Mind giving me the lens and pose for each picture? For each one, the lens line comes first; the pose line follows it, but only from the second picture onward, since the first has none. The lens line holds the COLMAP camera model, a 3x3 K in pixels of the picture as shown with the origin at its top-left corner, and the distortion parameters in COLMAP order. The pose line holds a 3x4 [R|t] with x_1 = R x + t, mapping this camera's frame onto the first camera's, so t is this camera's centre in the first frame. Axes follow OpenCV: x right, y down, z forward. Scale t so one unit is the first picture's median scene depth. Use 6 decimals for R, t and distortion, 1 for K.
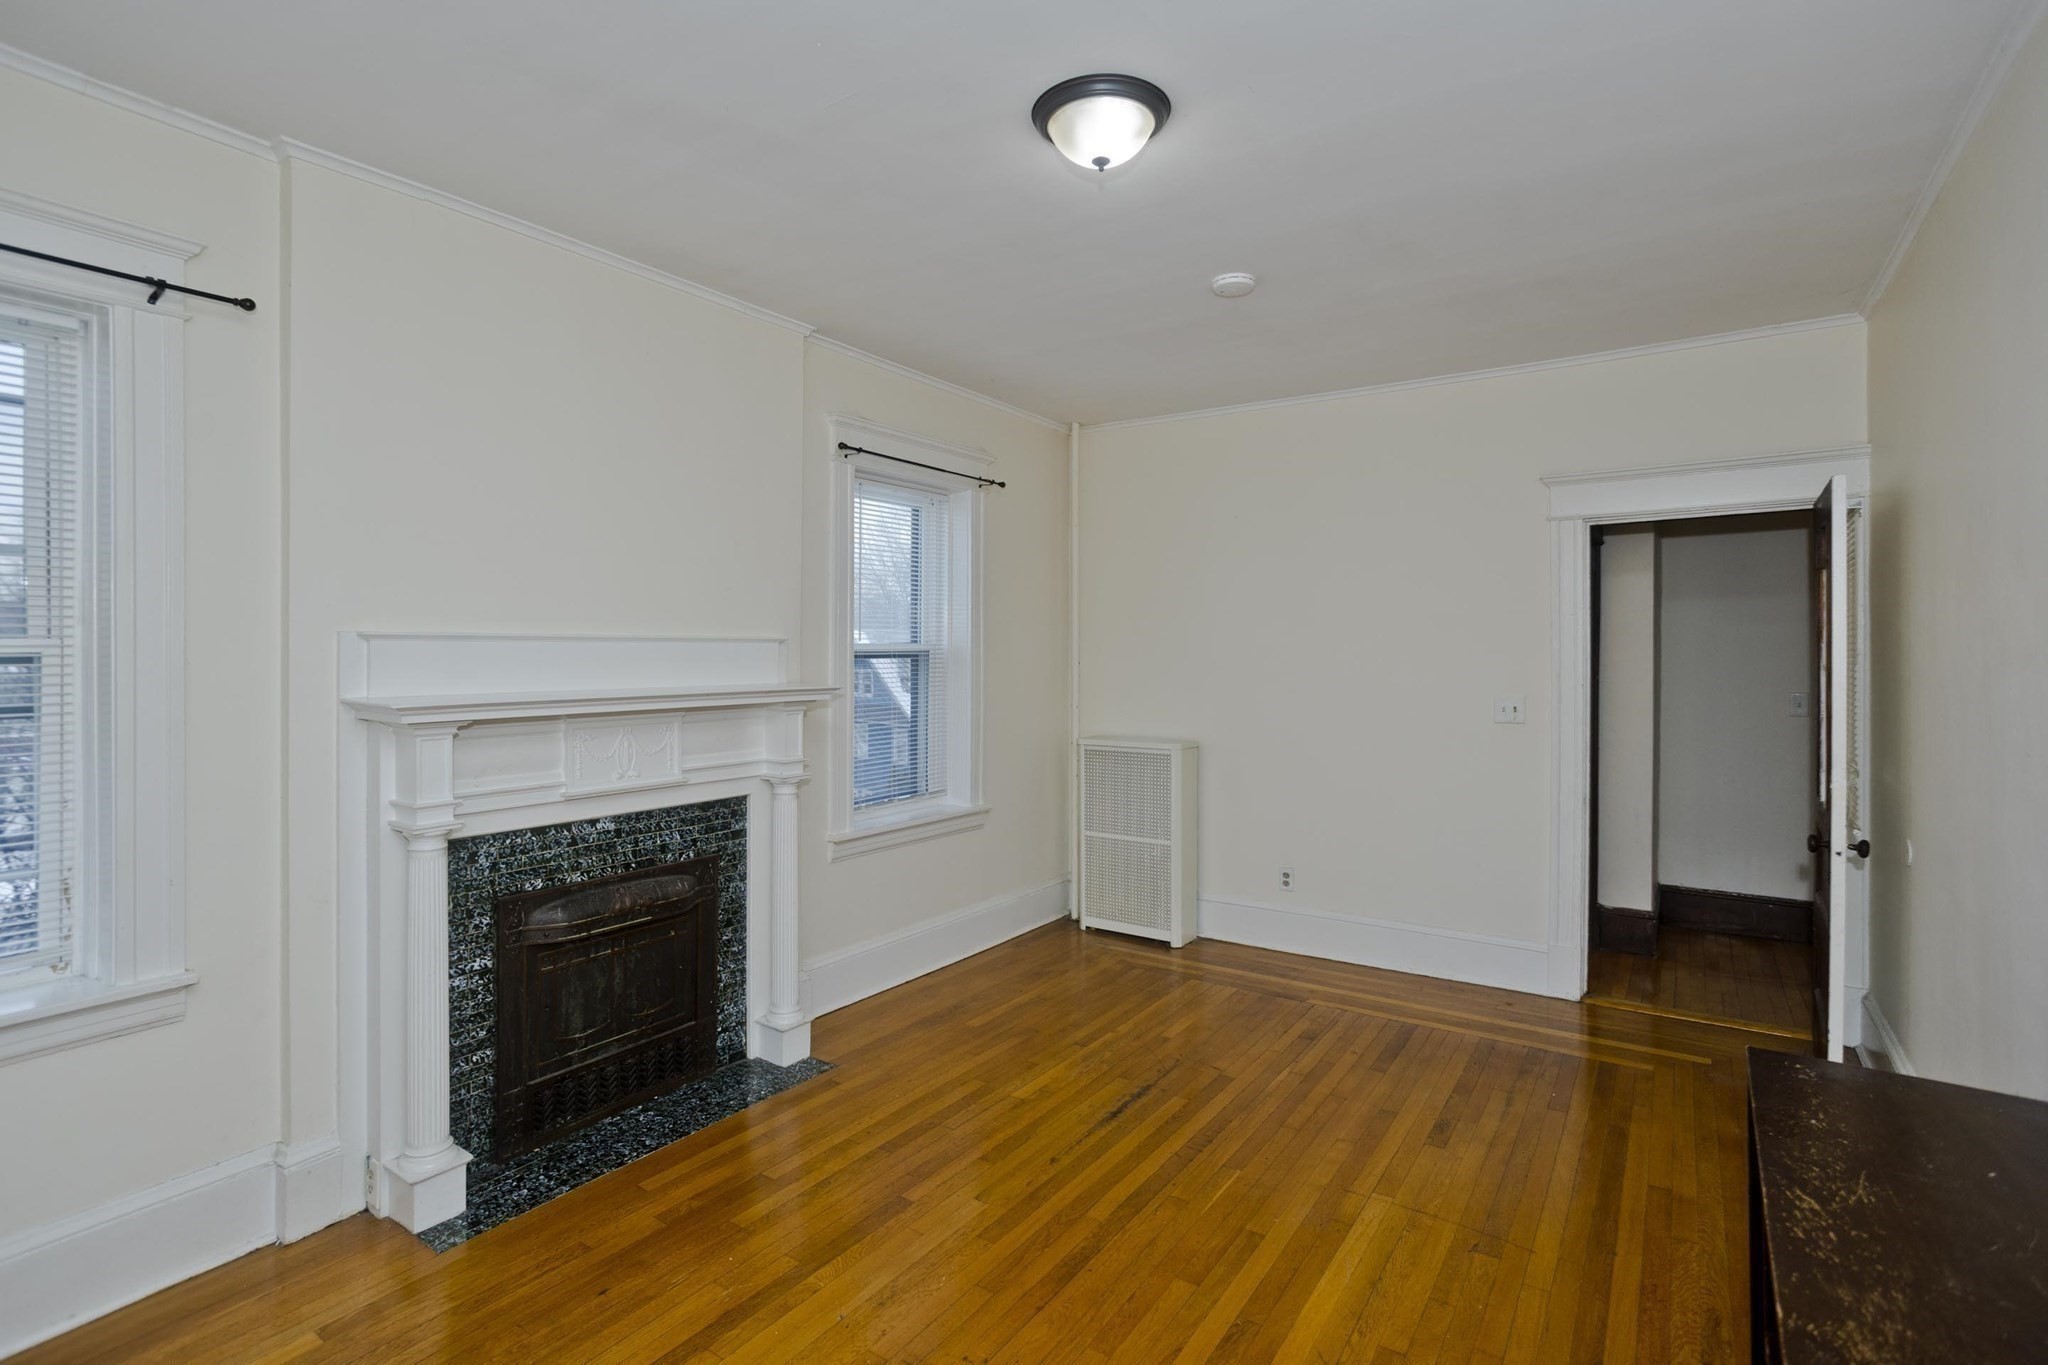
lens RADIAL K [[998.1, 0, 1012.8], [0, 998.1, 633.9], [0, 0, 1]] dist [-0.045128, 0.025757]
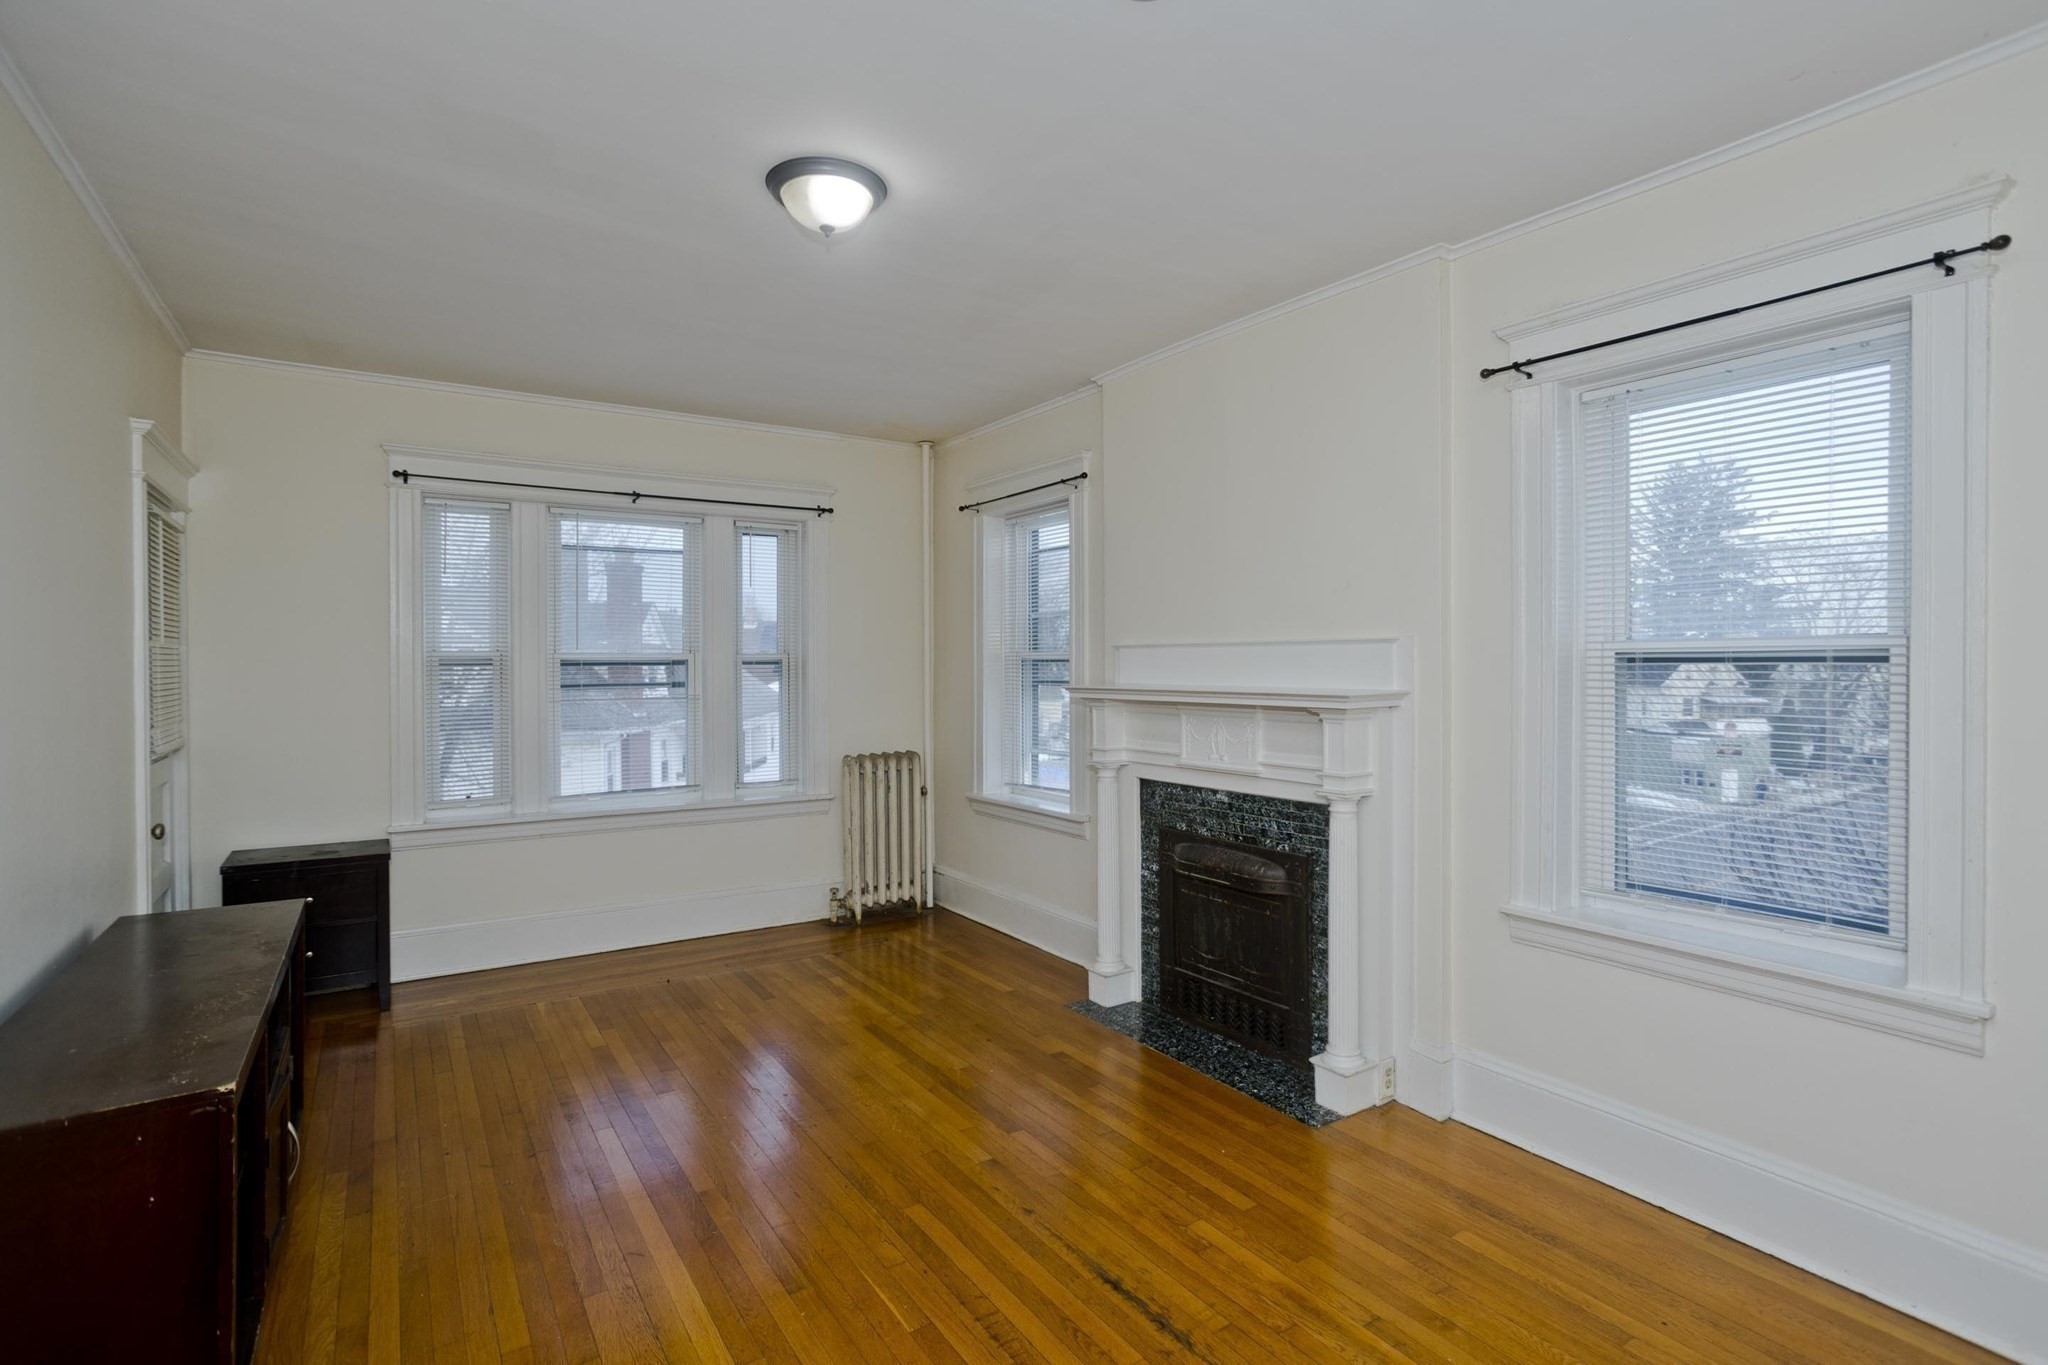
lens RADIAL K [[998.1, 0, 1052.0], [0, 998.1, 666.8], [0, 0, 1]] dist [-0.045128, 0.025757]
pose [[-0.352991, 0.004442, -0.935616, 0.829014], [0.015217, 0.999884, -0.000994, 0.031791], [0.935503, -0.014588, -0.353017, 1.269620]]
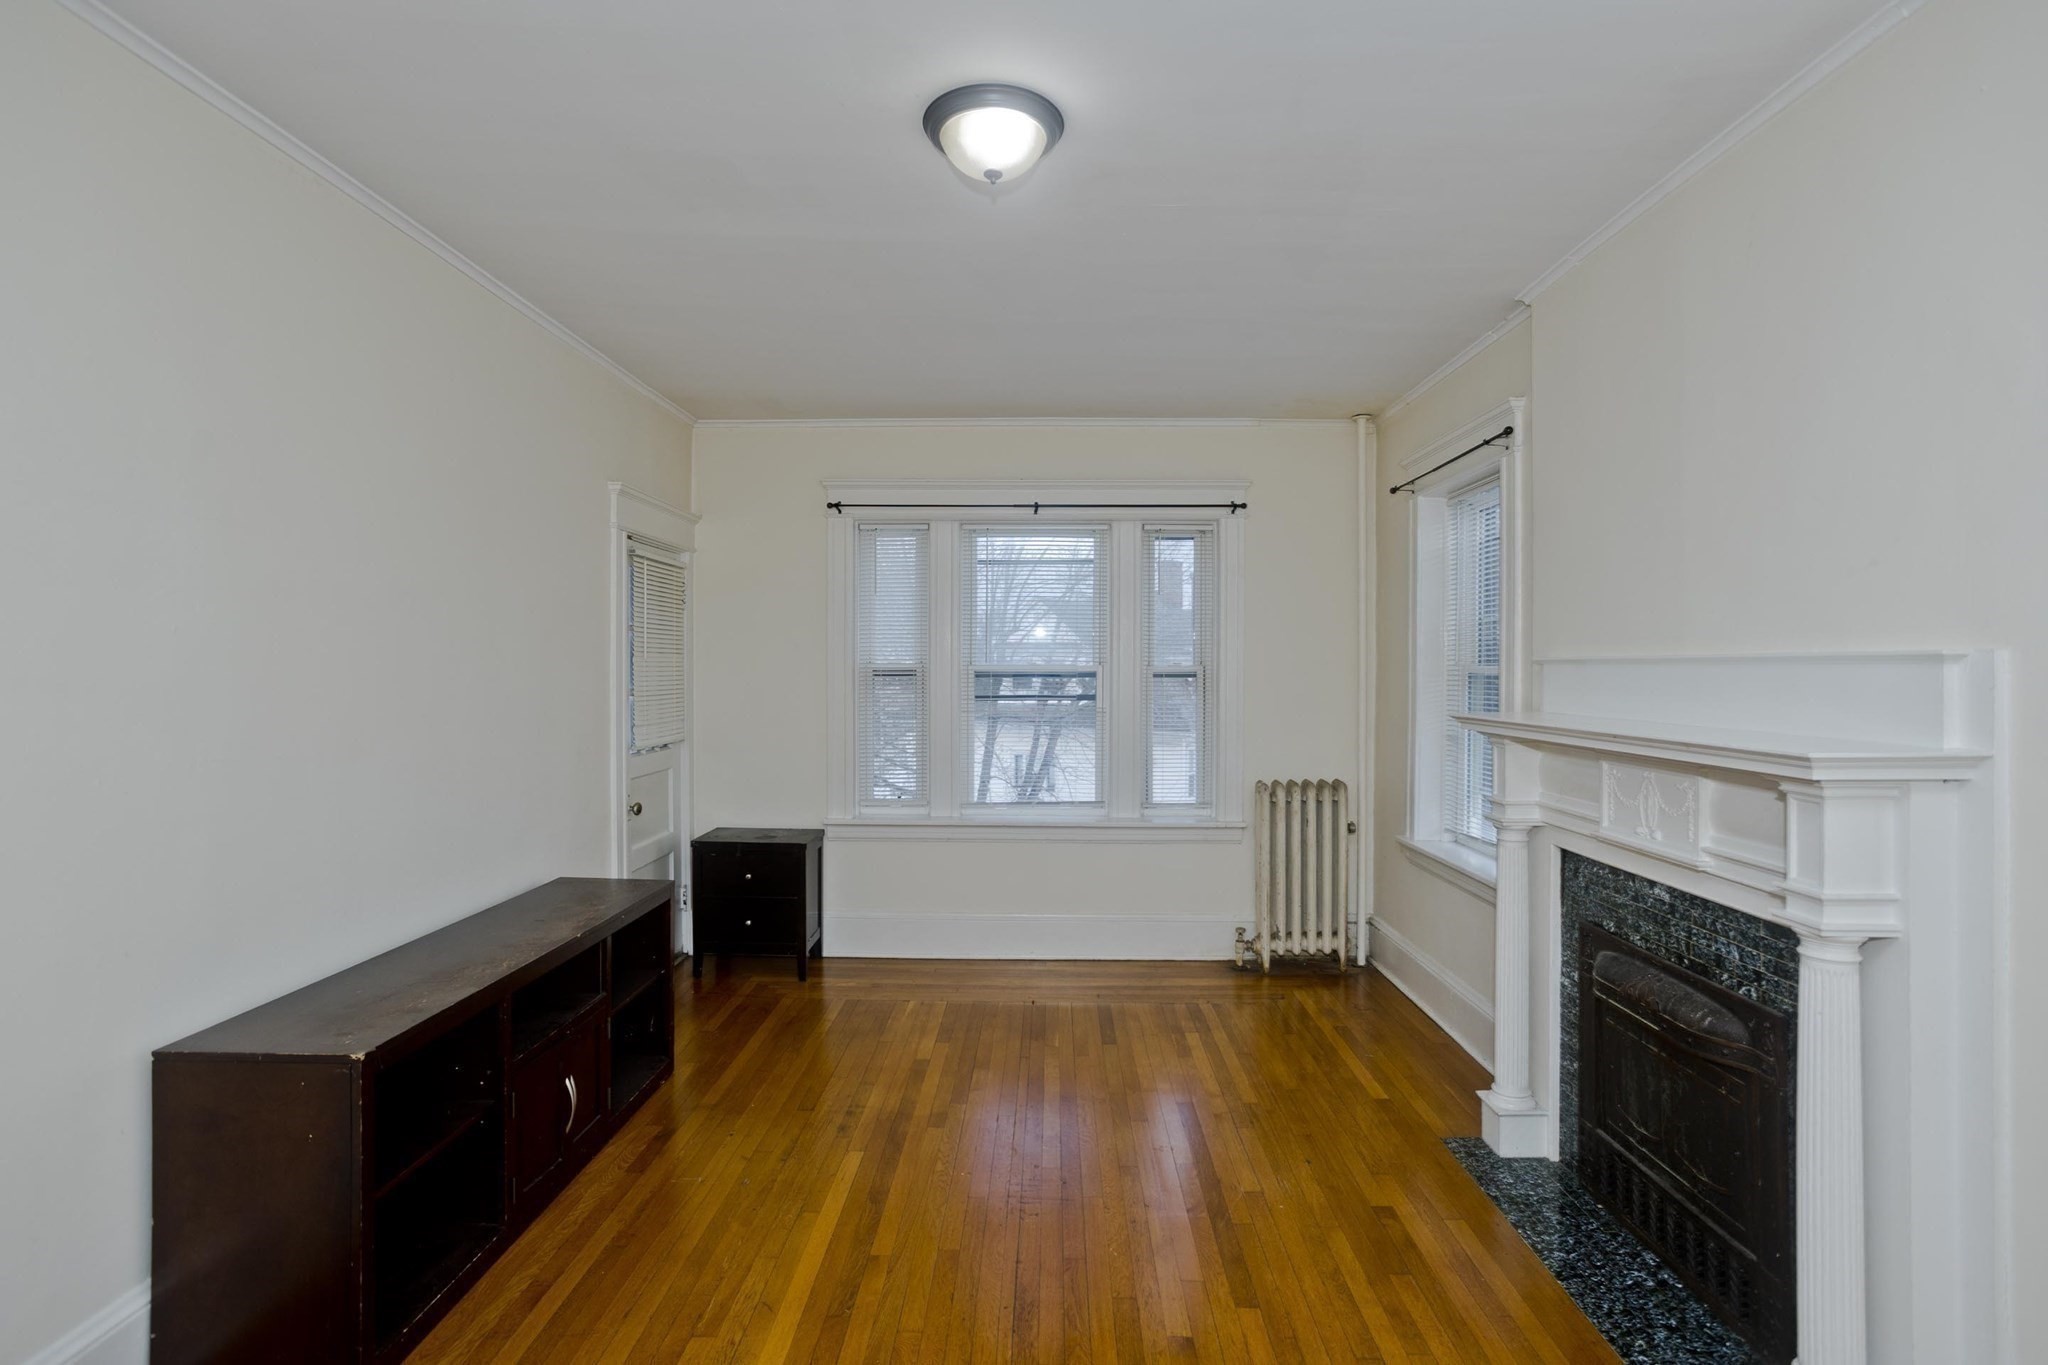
lens RADIAL K [[998.1, 0, 1032.7], [0, 998.1, 671.7], [0, 0, 1]] dist [-0.045128, 0.025757]
pose [[-0.830164, 0.000332, -0.557519, 0.463087], [0.004100, 0.999976, -0.005510, 0.017307], [0.557504, -0.006860, -0.830146, 1.410303]]
